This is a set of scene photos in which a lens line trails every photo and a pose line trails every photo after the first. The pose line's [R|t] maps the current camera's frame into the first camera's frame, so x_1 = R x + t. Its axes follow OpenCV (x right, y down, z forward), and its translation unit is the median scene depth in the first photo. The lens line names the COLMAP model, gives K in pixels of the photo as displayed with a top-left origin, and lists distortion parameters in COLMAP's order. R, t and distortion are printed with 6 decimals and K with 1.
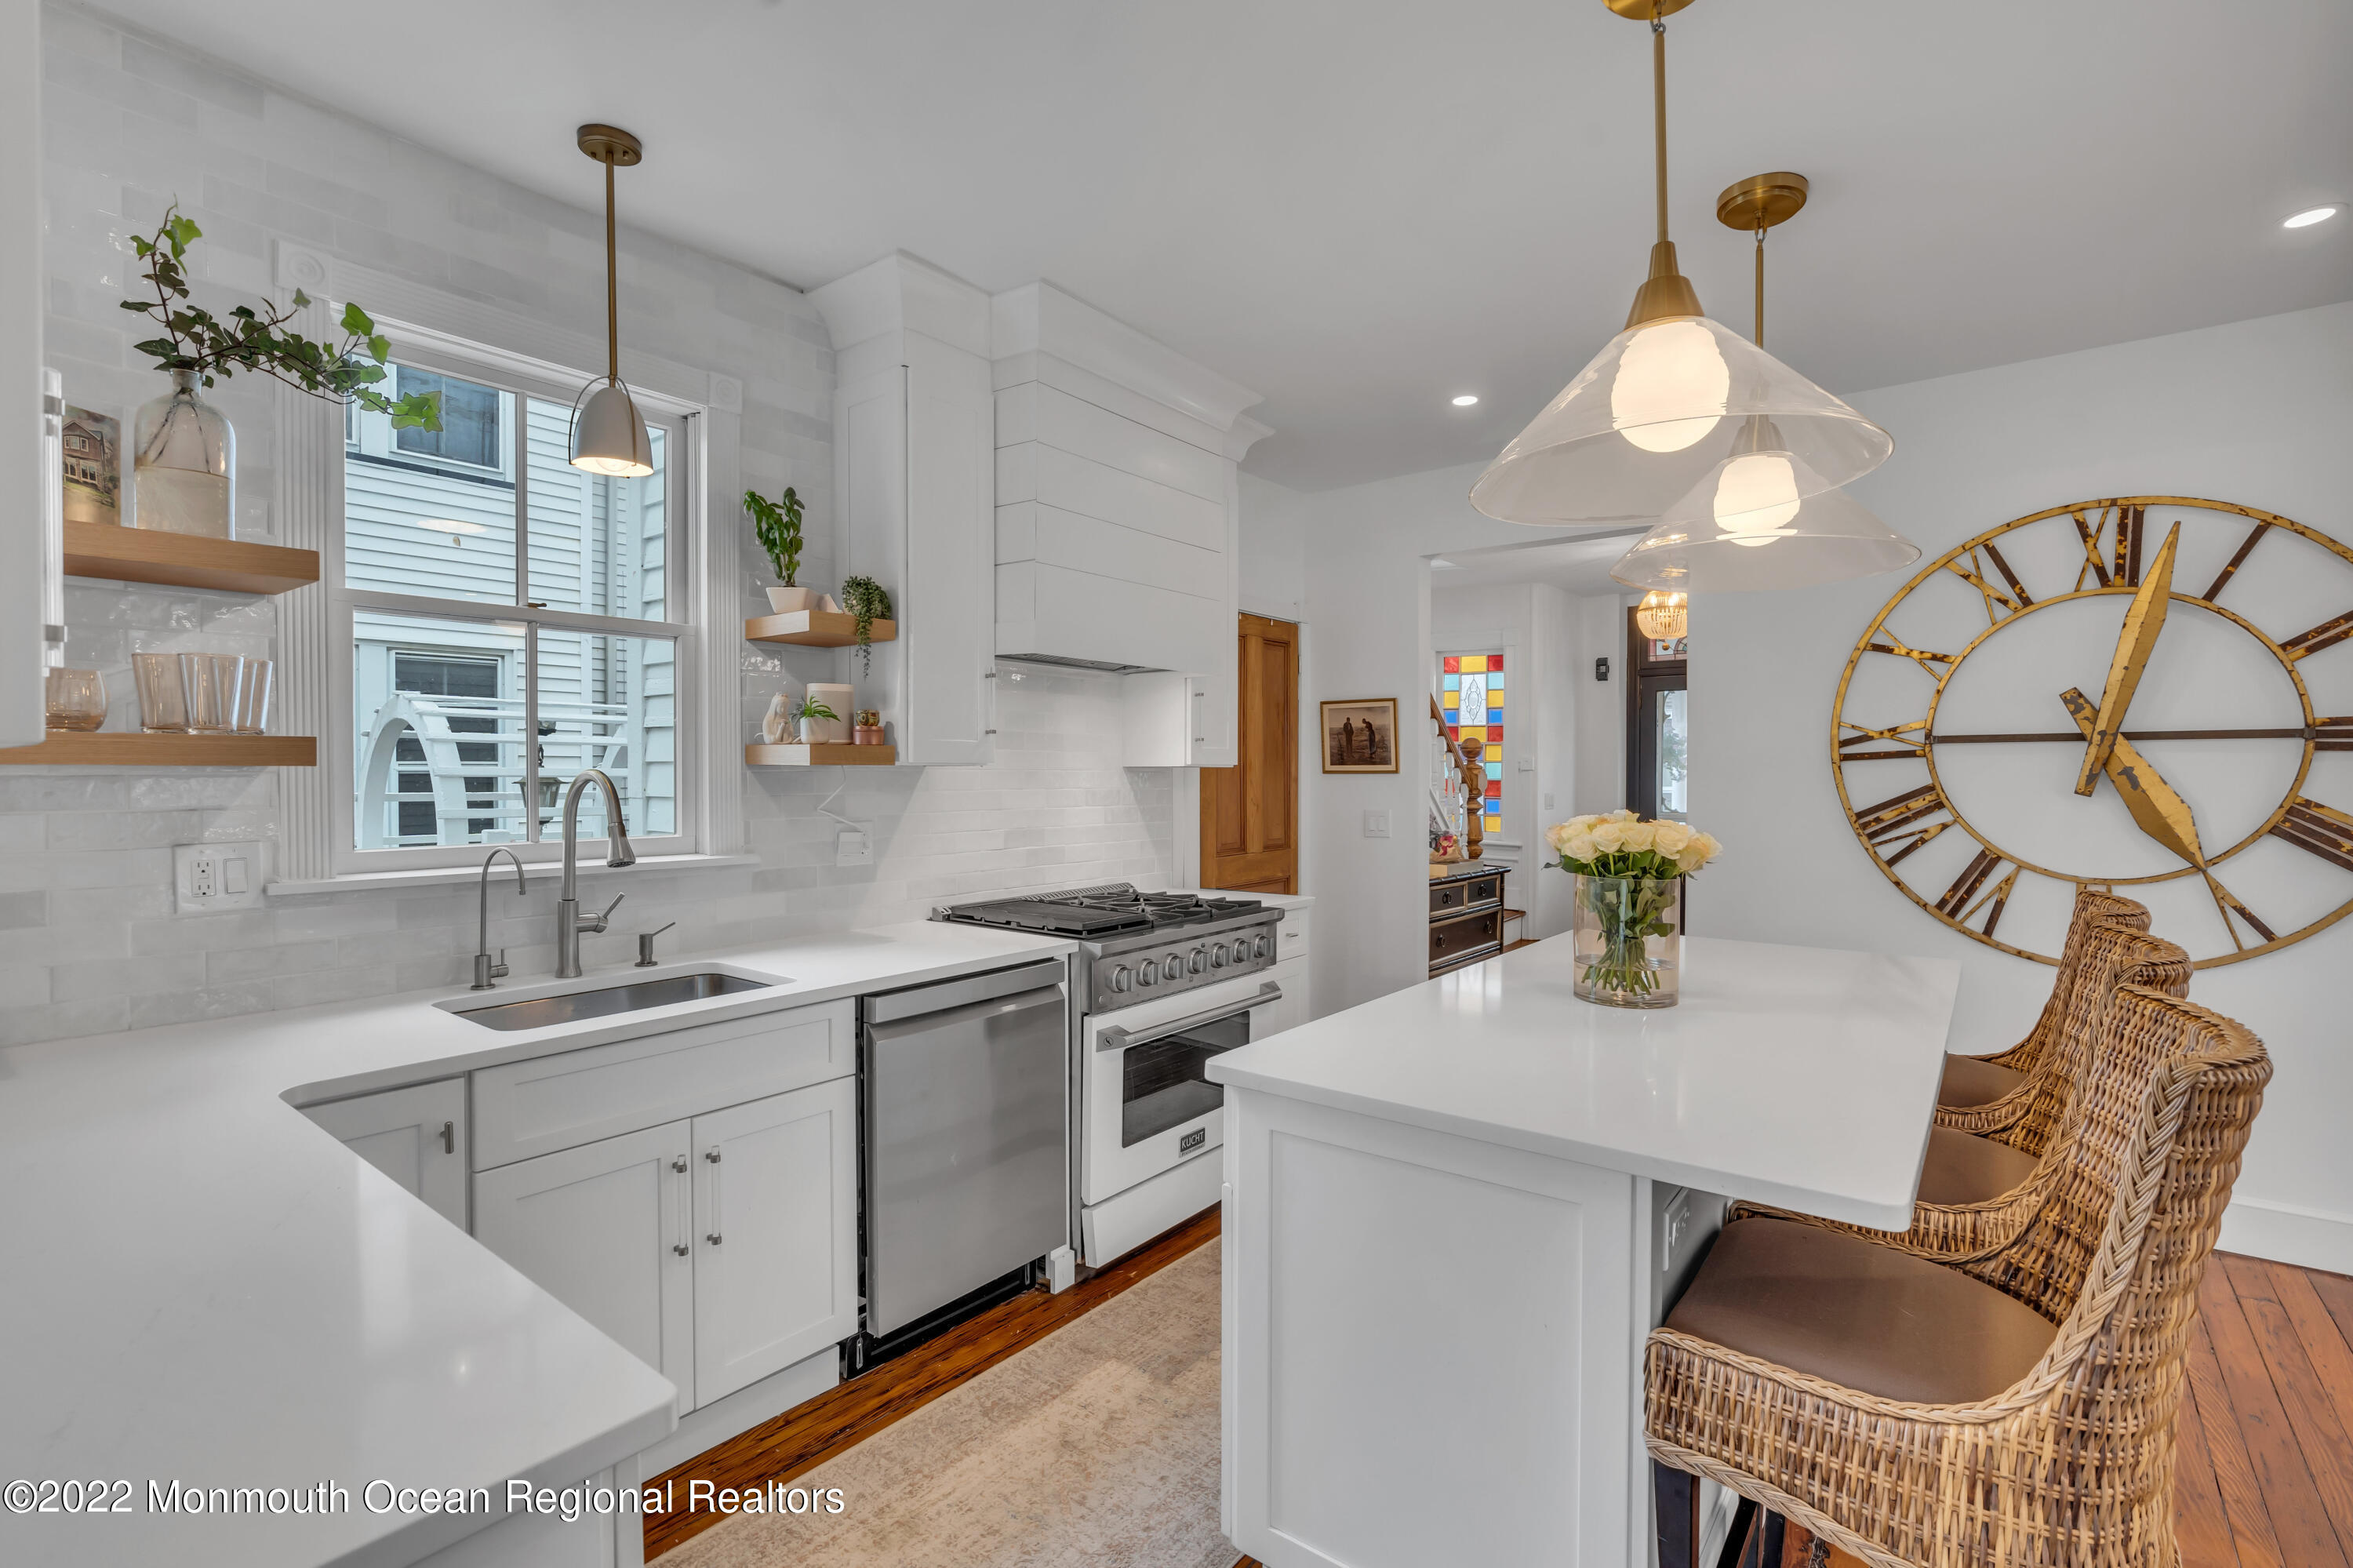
lens RADIAL K [[1072.1, 0, 1161.9], [0, 1072.1, 777.9], [0, 0, 1]] dist [-0.000436, -0.000046]
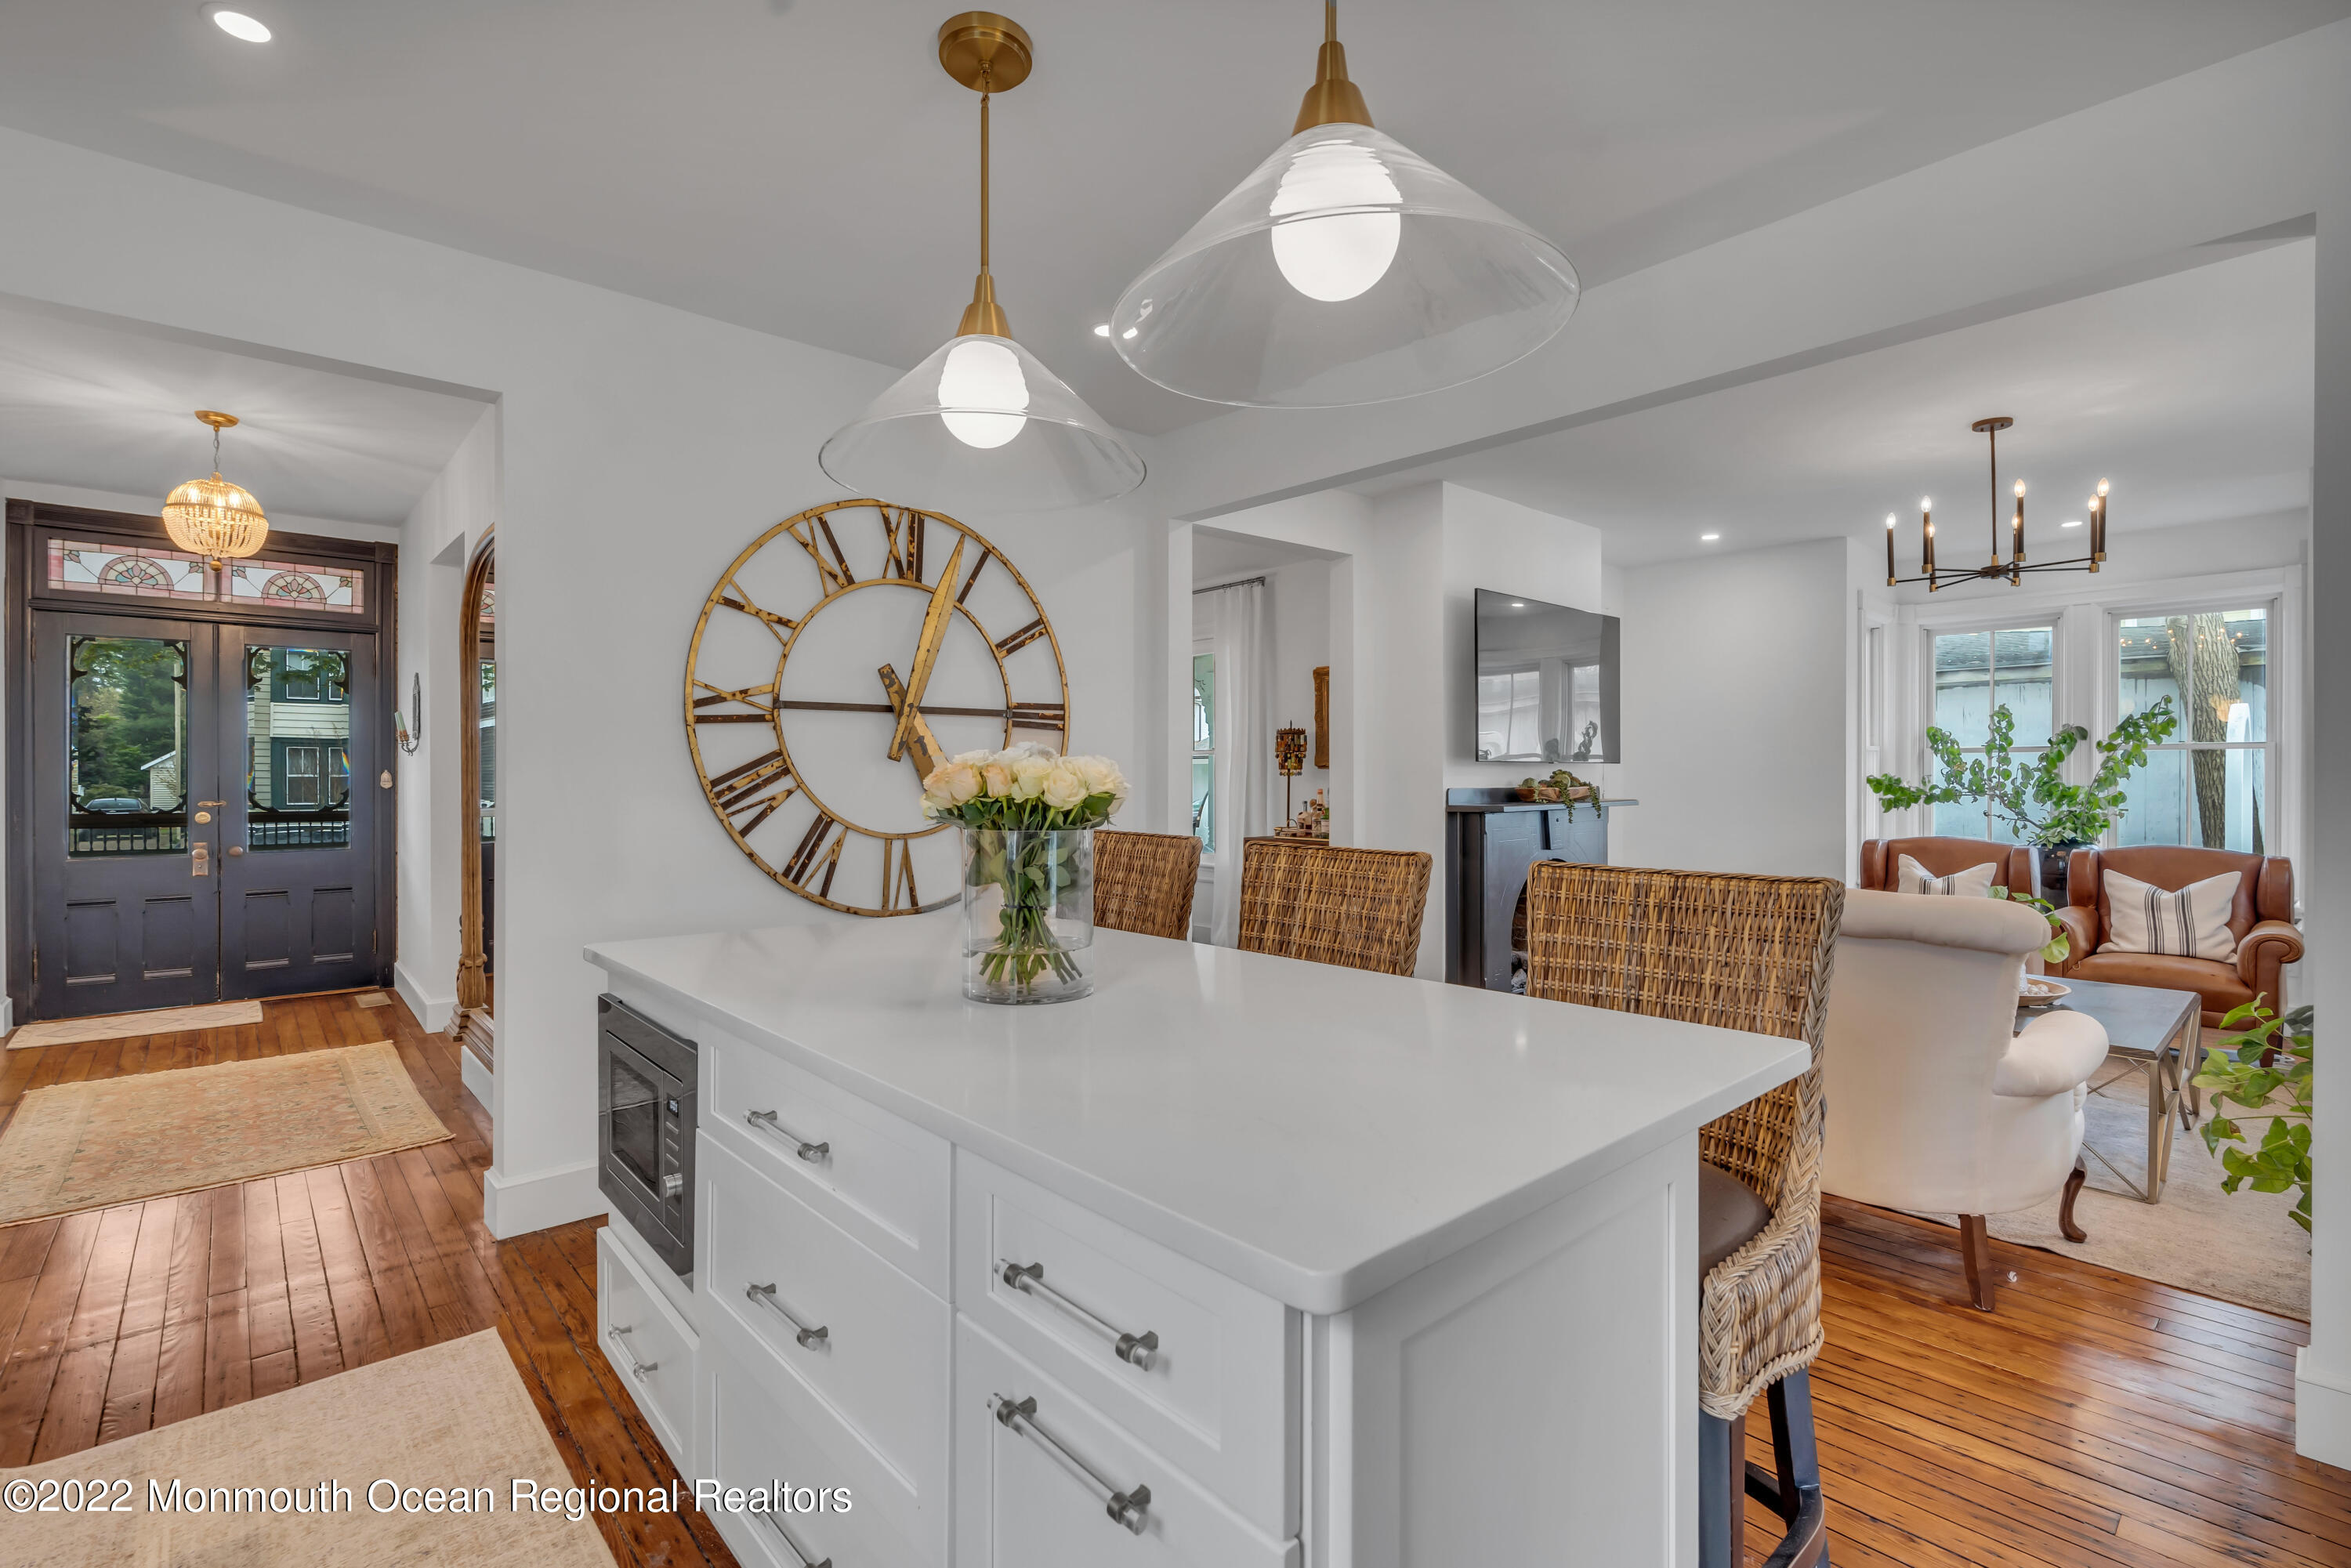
lens RADIAL K [[1071.1, 0, 1180.6], [0, 1071.1, 784.2], [0, 0, 1]] dist [-0.000436, -0.000046]
pose [[0.183609, -0.006504, 0.982978, -0.178845], [0.005446, 0.999969, 0.005599, 0.034309], [-0.982984, 0.004326, 0.183639, 0.466970]]
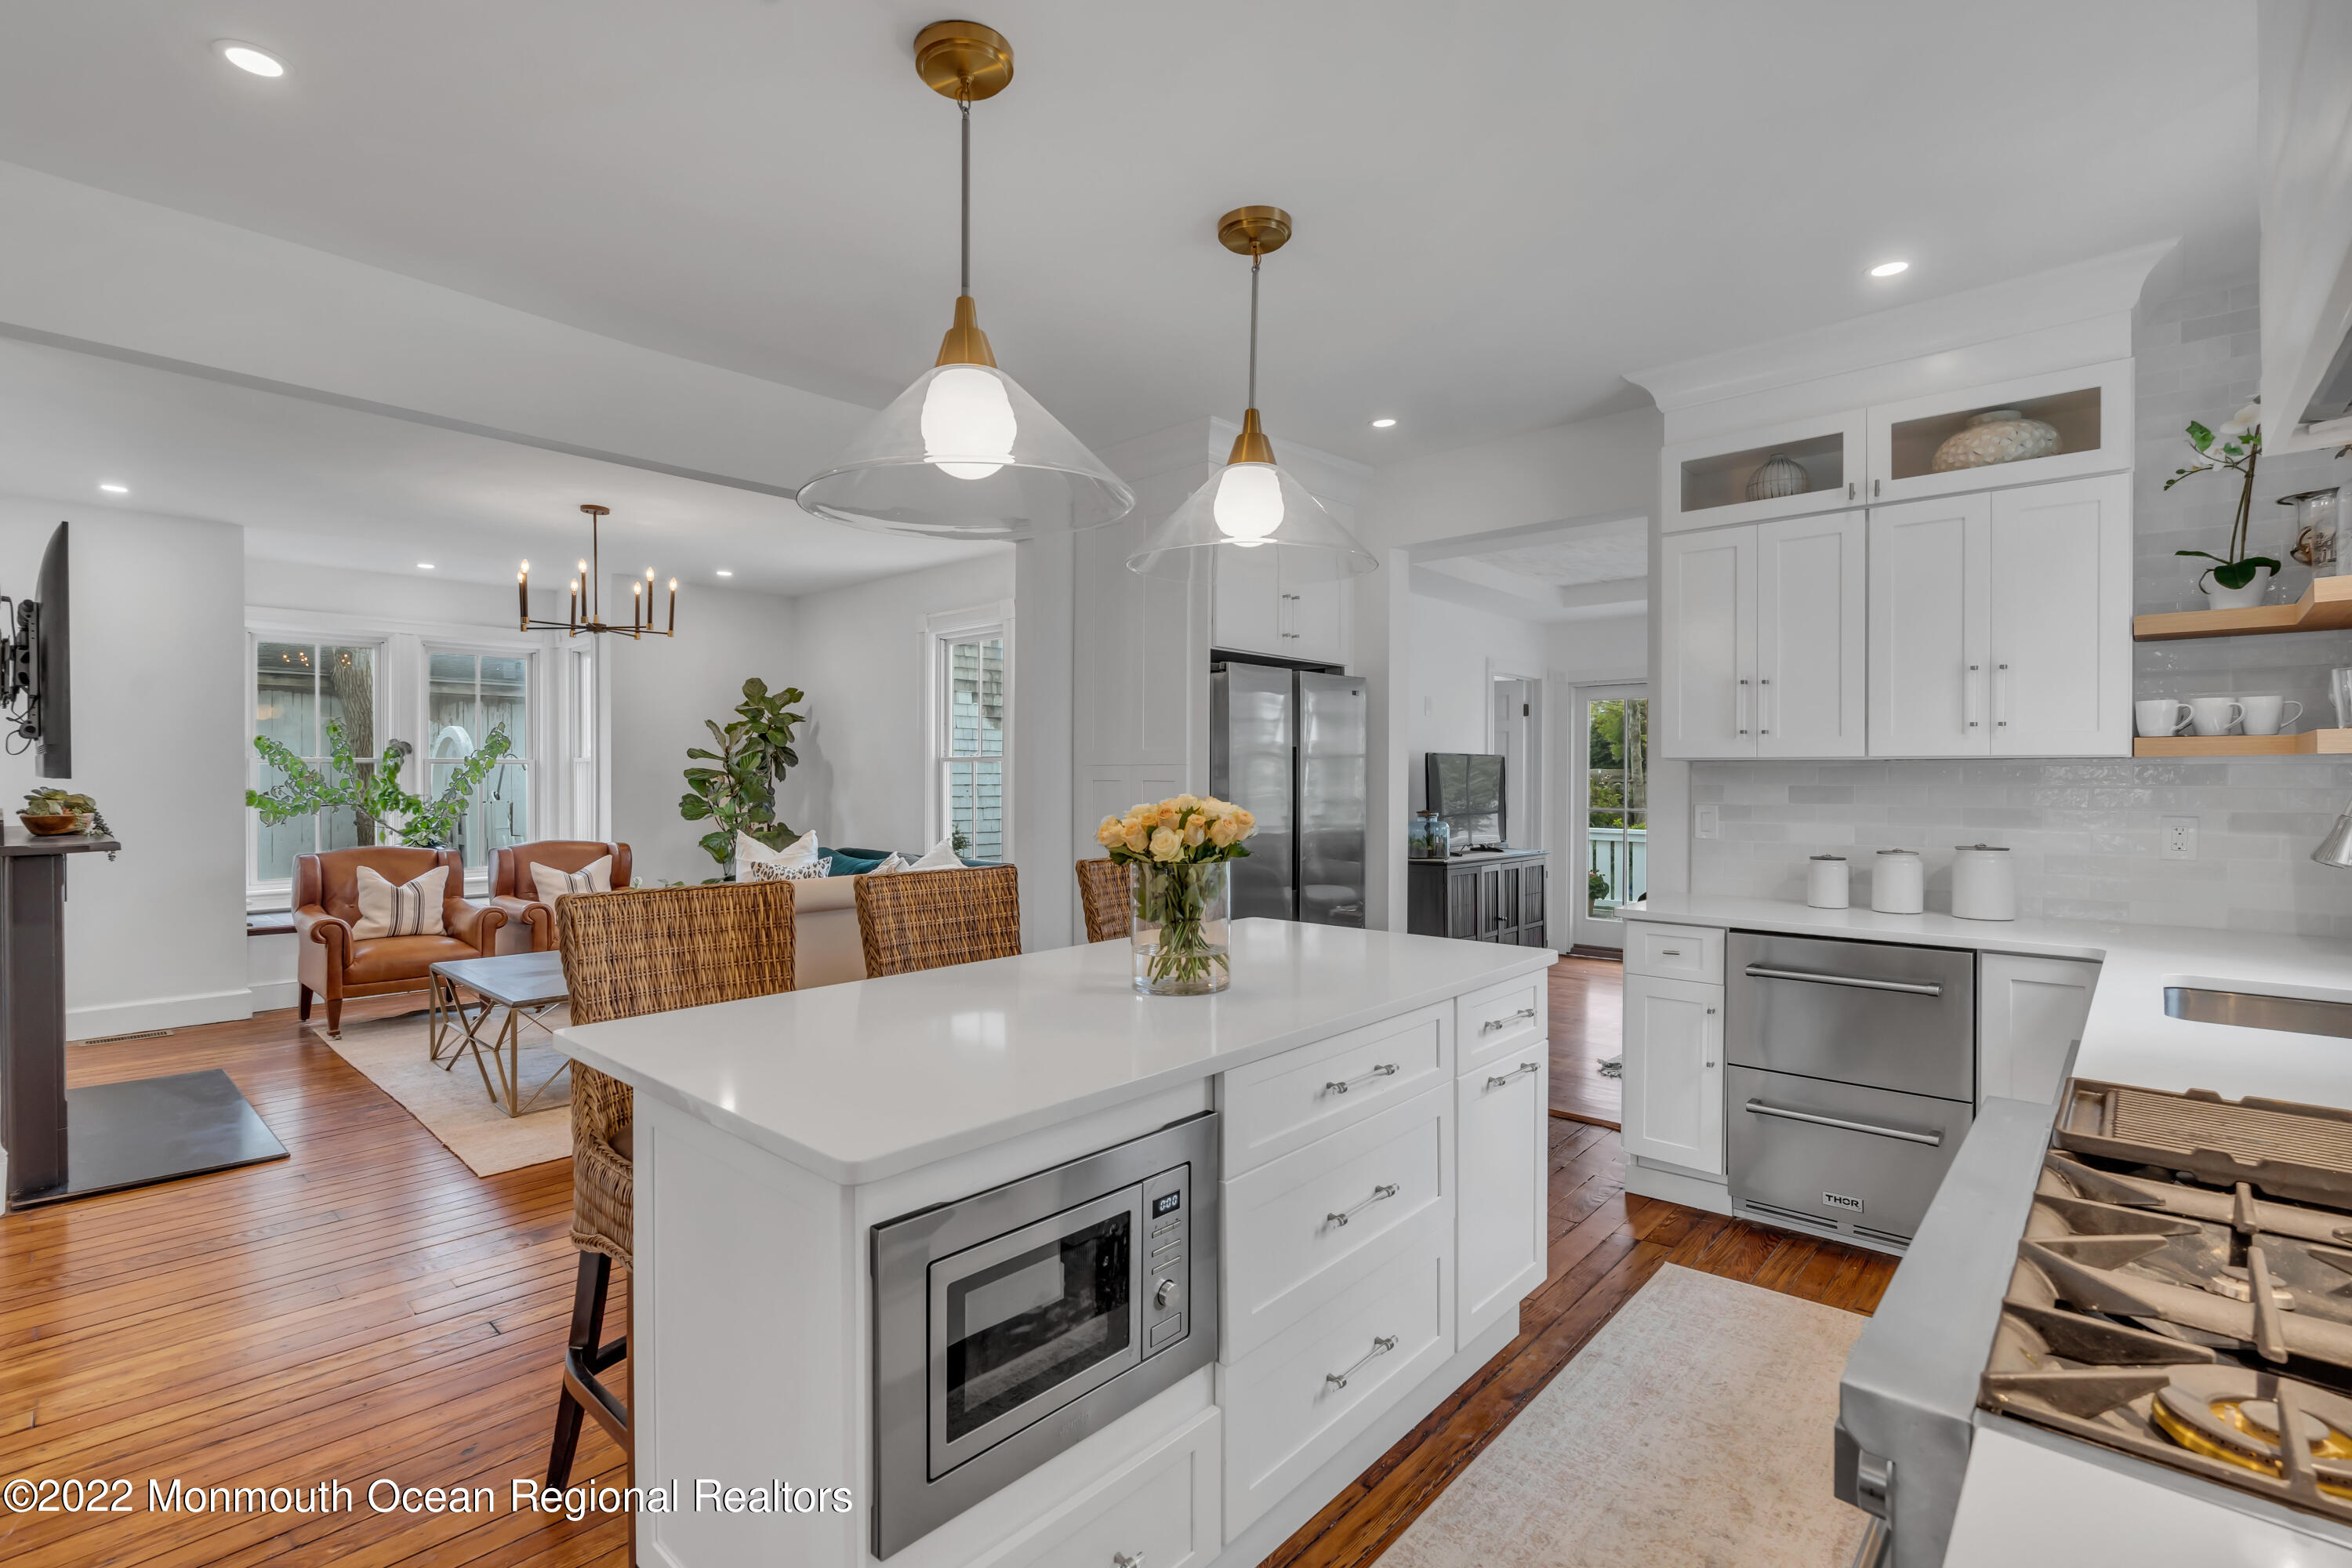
lens RADIAL K [[1071.6, 0, 1199.1], [0, 1071.6, 789.2], [0, 0, 1]] dist [-0.000436, -0.000046]
pose [[-0.997995, -0.004173, 0.063152, 0.811597], [-0.003011, 0.999825, 0.018476, -0.039014], [-0.063218, 0.018249, -0.997833, 2.341655]]
